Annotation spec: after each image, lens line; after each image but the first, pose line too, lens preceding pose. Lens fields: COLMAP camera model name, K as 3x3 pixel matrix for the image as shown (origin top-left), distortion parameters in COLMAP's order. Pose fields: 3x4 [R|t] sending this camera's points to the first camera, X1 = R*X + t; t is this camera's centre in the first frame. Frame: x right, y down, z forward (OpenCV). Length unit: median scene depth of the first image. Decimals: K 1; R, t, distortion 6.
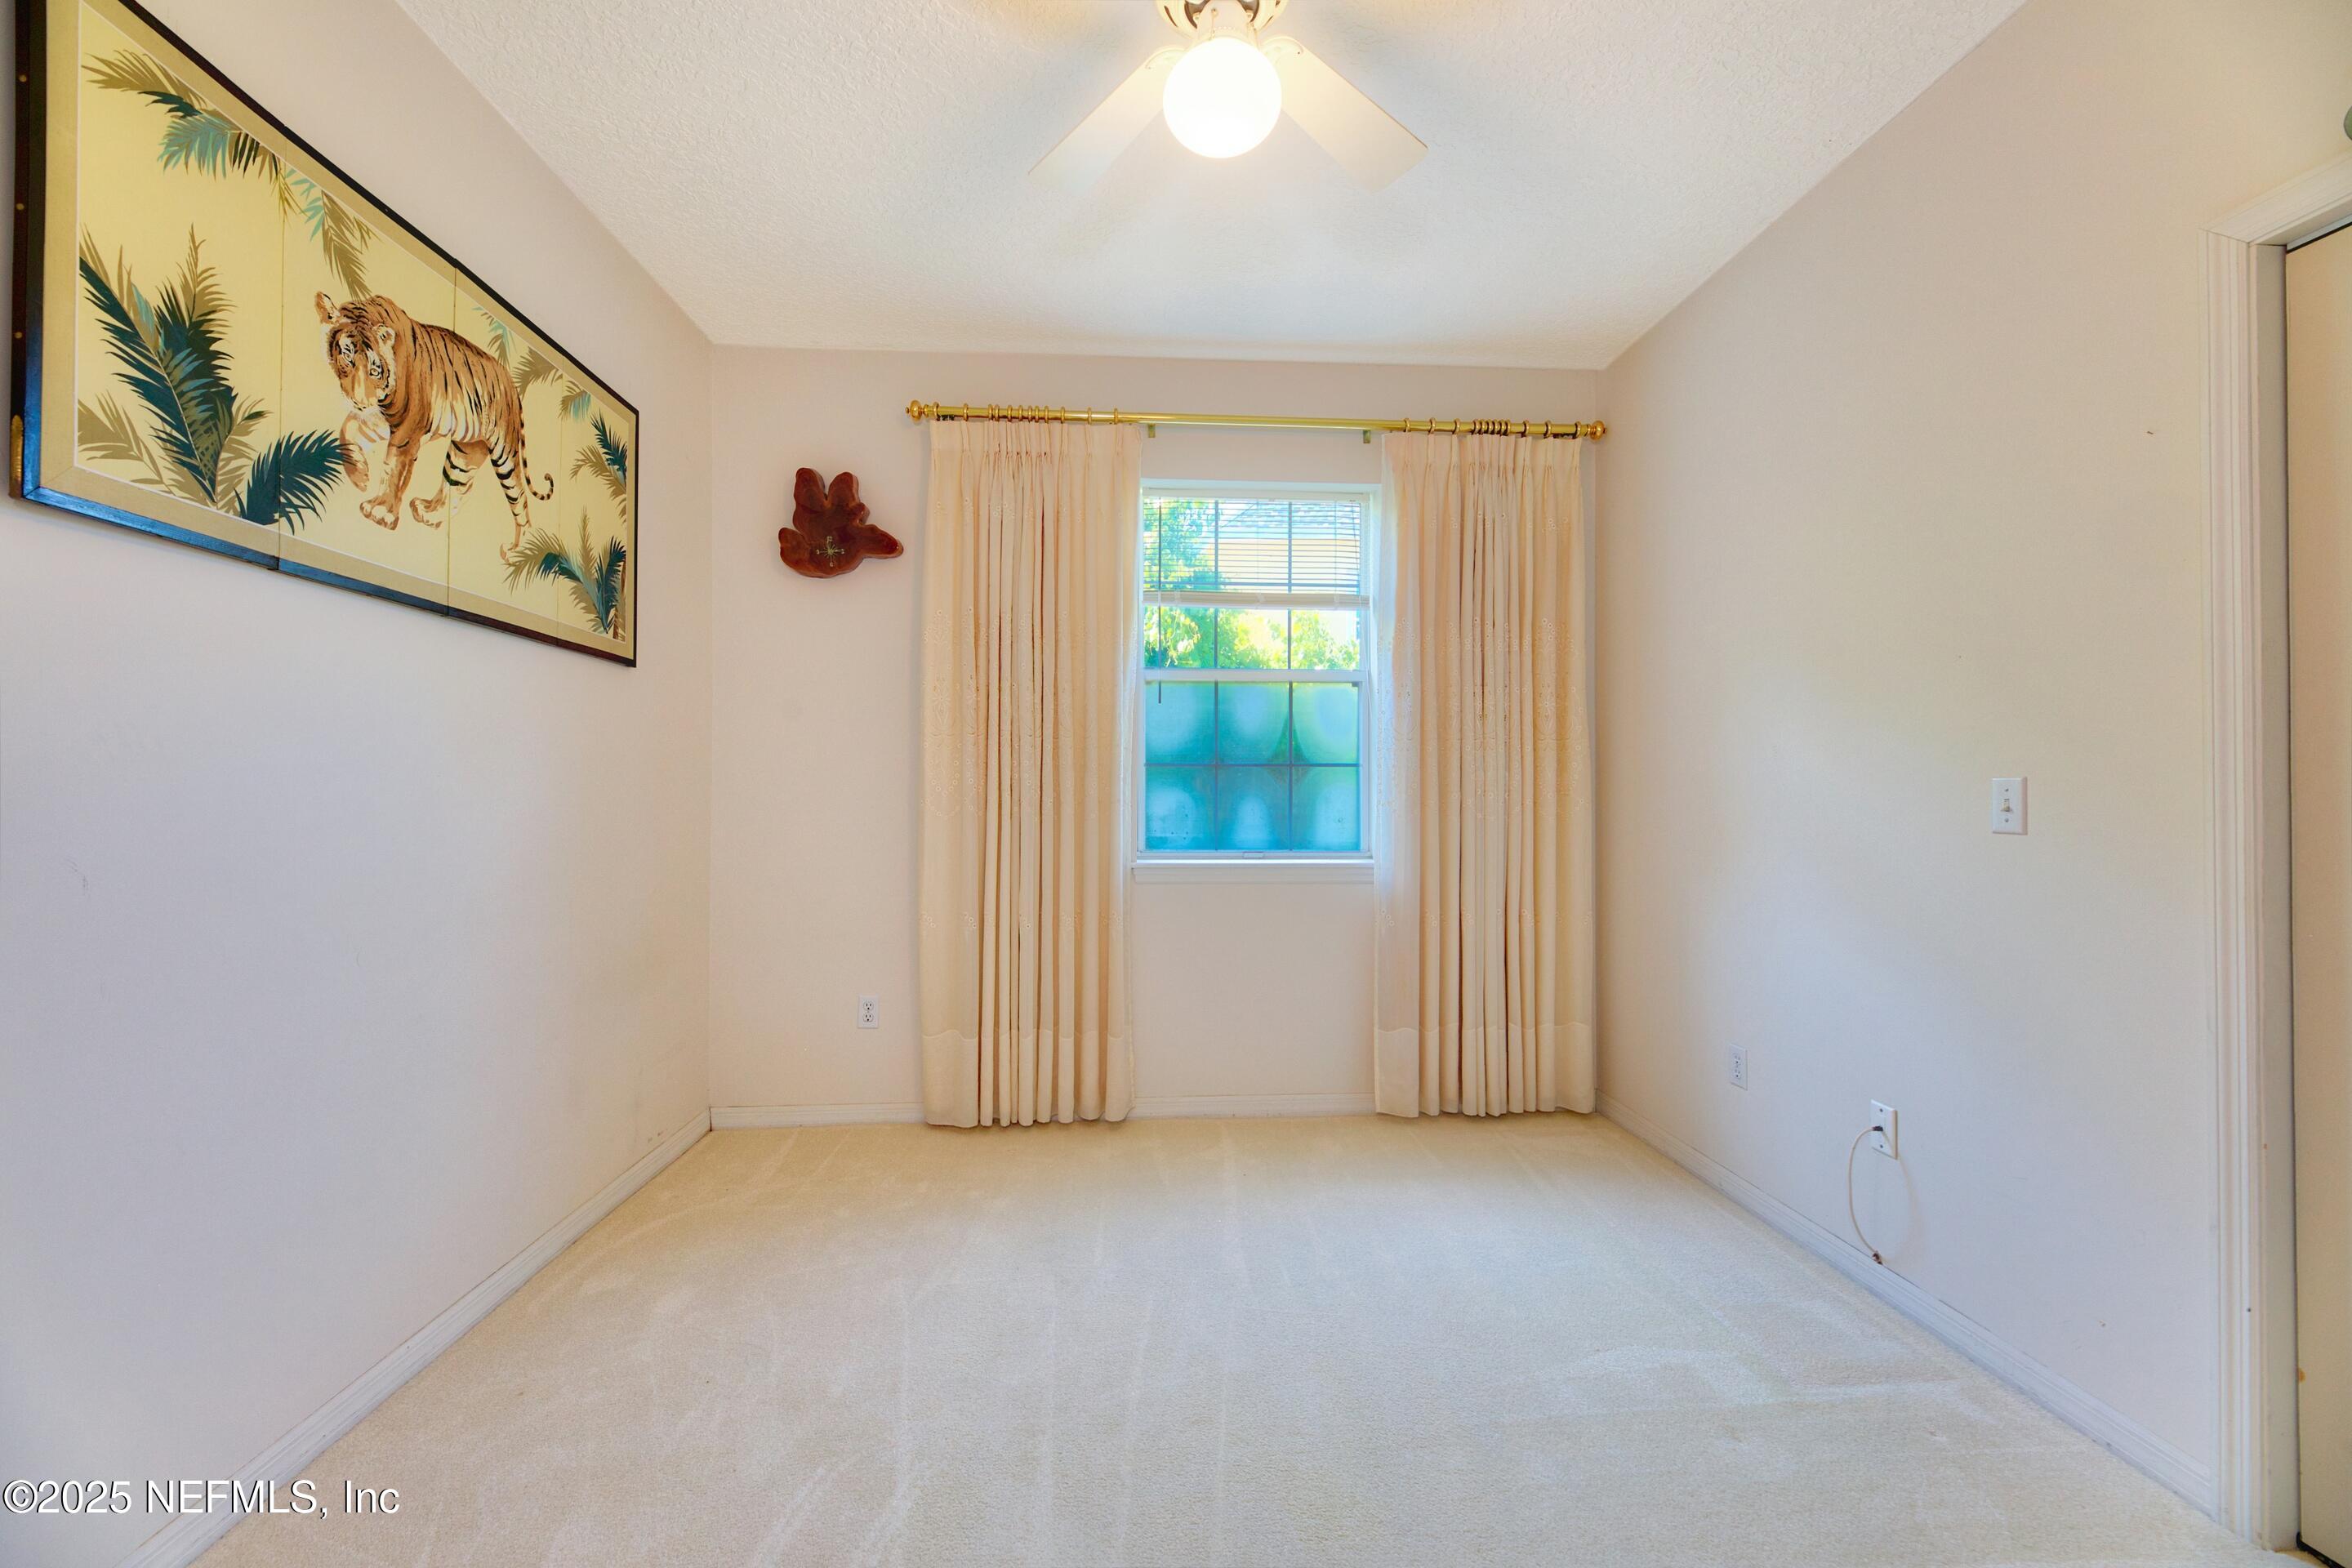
lens RADIAL K [[957.1, 0, 1179.3], [0, 957.1, 770.3], [0, 0, 1]] dist [0.002964, -0.004449]
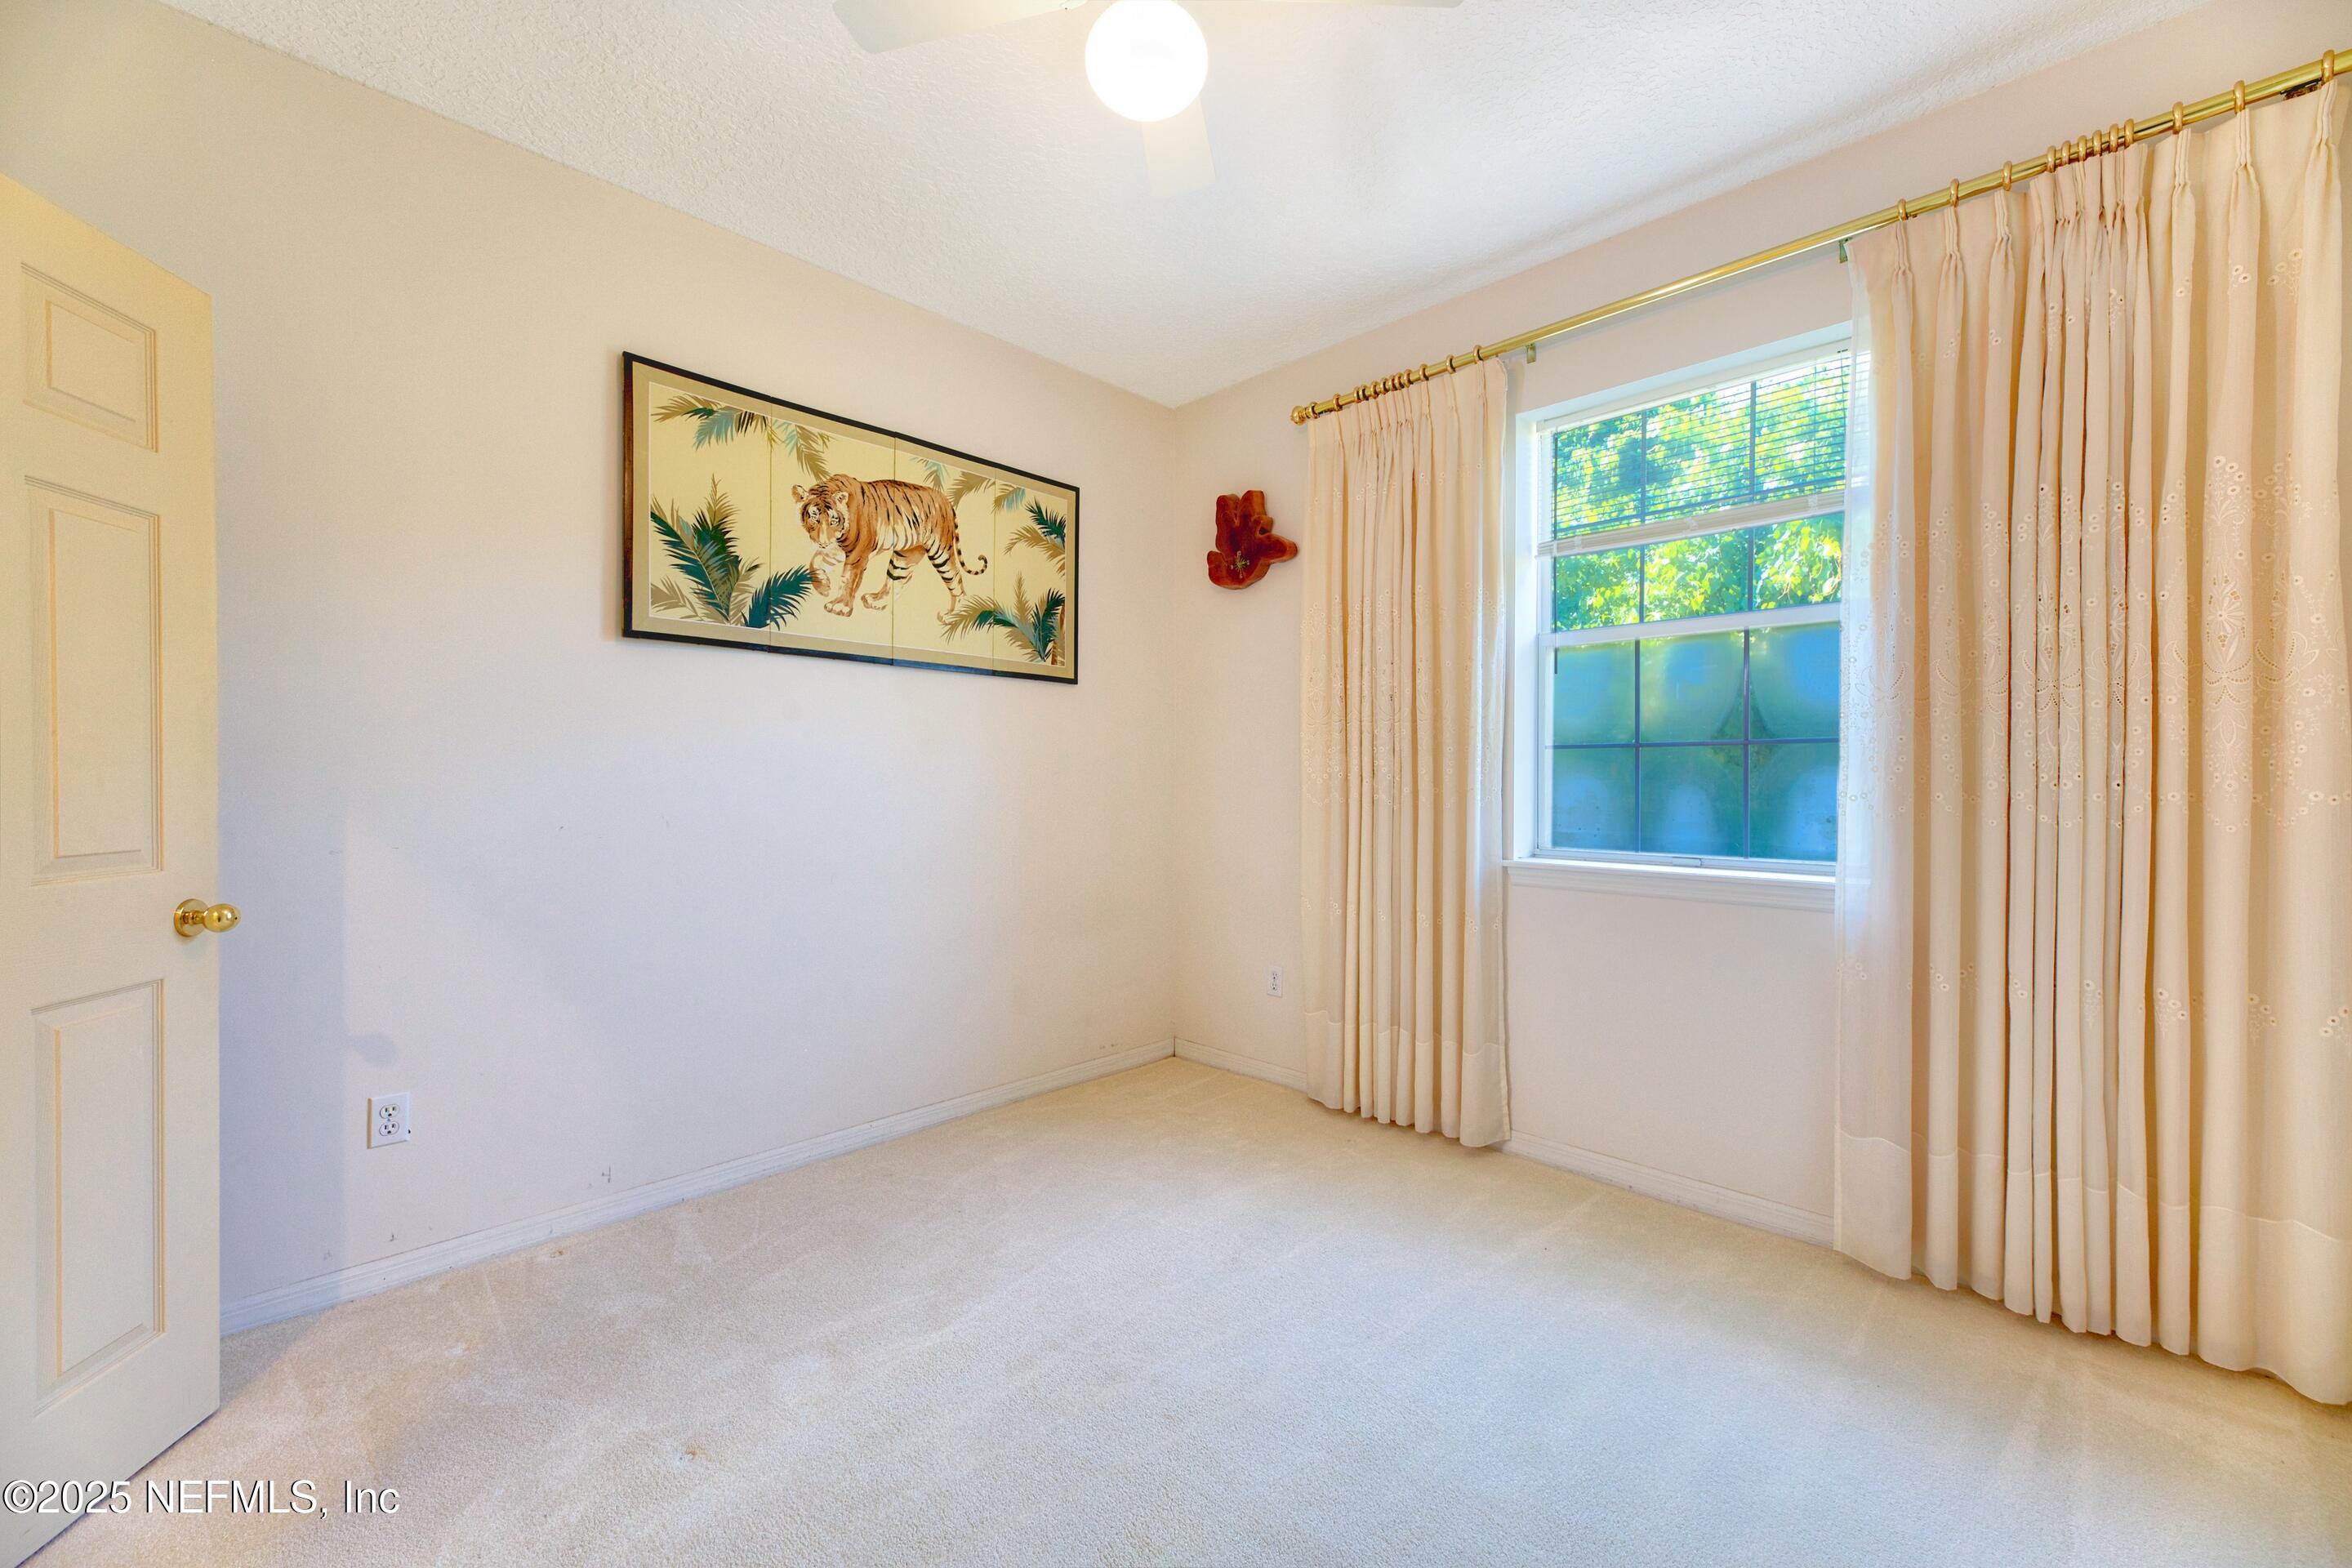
lens RADIAL K [[957.1, 0, 1179.3], [0, 957.1, 770.3], [0, 0, 1]] dist [0.002964, -0.004449]
pose [[0.642816, -0.009055, -0.765967, 0.686295], [0.017167, 0.999849, 0.002586, 0.012196], [0.765828, -0.014812, 0.642875, 0.341120]]
